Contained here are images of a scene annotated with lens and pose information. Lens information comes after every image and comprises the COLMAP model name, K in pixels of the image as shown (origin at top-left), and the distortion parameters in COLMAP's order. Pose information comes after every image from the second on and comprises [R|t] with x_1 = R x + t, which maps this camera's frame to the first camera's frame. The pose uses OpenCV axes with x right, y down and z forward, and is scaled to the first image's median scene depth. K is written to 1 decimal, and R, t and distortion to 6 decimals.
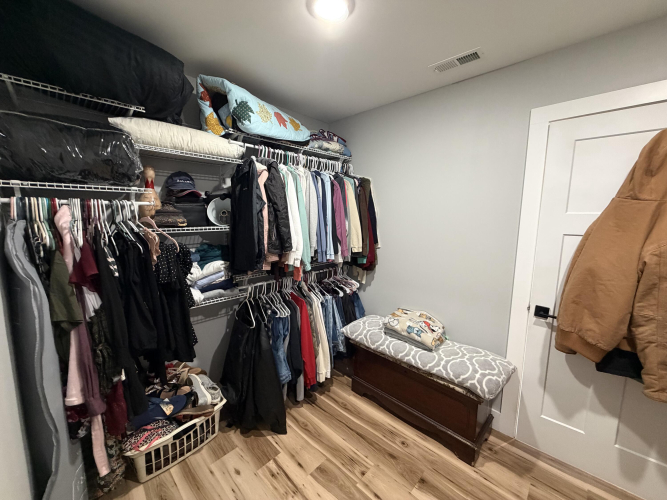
lens RADIAL K [[264.6, 0, 334.4], [0, 264.6, 249.7], [0, 0, 1]] dist [-0.000669, -0.000046]
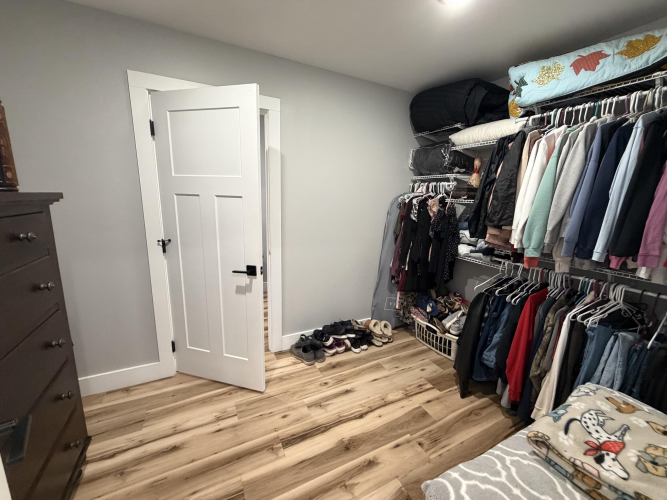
lens RADIAL K [[264.6, 0, 333.0], [0, 264.6, 248.7], [0, 0, 1]] dist [-0.000669, -0.000046]
pose [[-0.323288, 0.168962, -0.931094, 1.008788], [-0.162816, 0.959326, 0.230617, -0.042896], [0.932189, 0.226153, -0.282629, 0.793161]]
